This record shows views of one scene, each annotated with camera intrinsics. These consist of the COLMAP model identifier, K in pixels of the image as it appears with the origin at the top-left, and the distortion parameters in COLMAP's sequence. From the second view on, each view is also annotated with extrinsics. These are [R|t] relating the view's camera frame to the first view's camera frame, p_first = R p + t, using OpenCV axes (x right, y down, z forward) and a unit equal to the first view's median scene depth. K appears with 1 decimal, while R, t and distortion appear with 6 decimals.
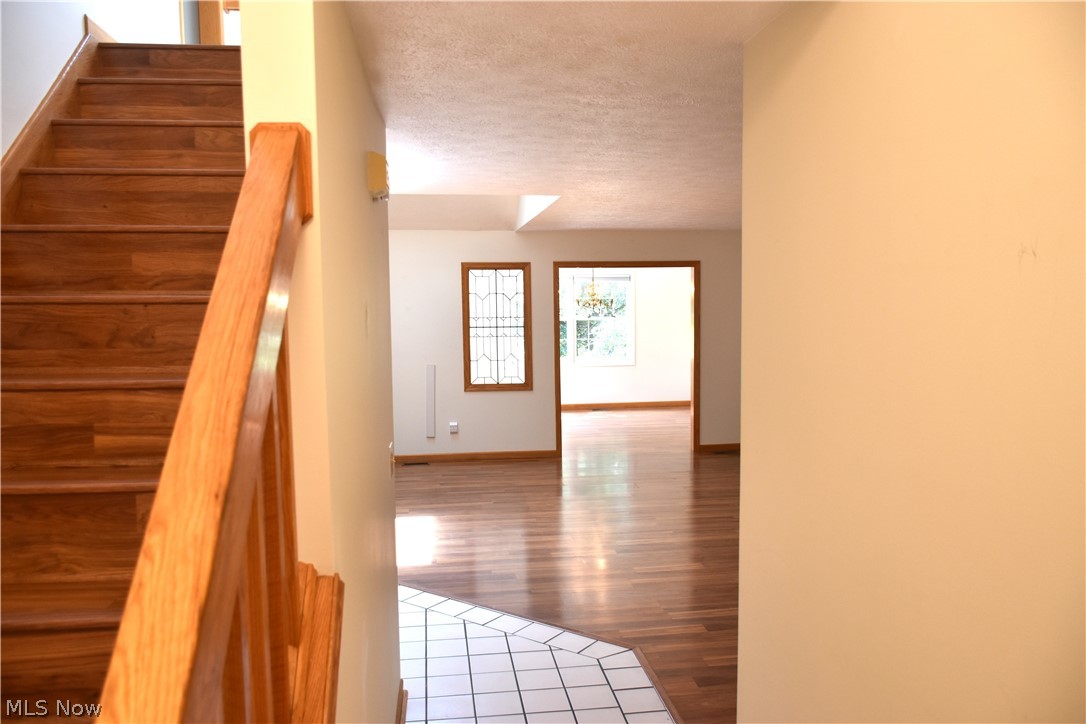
lens RADIAL K [[833.0, 0, 542.8], [0, 833.0, 364.2], [0, 0, 1]] dist [-0.010100, 0.000100]
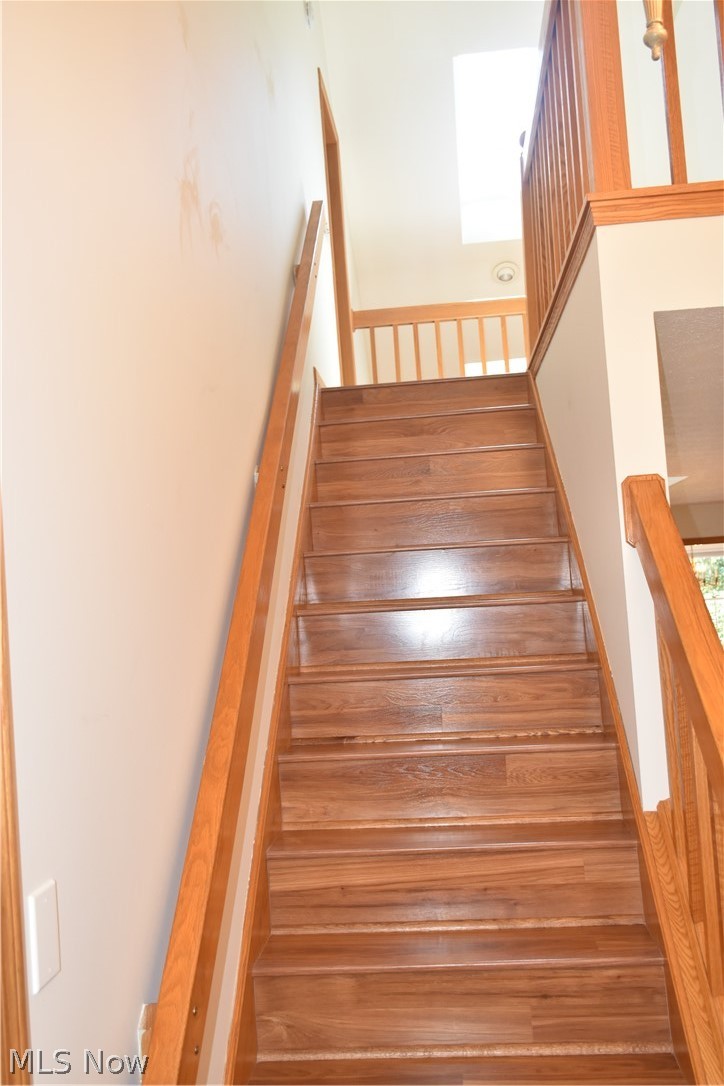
lens RADIAL K [[986.5, 0, 361.2], [0, 986.5, 541.8], [0, 0, 1]] dist [0.000082, 0.000000]
pose [[0.974113, -0.061733, -0.217468, -0.238269], [0.034292, 0.991211, -0.127772, 0.009510], [0.223444, 0.117007, 0.967668, -0.389992]]
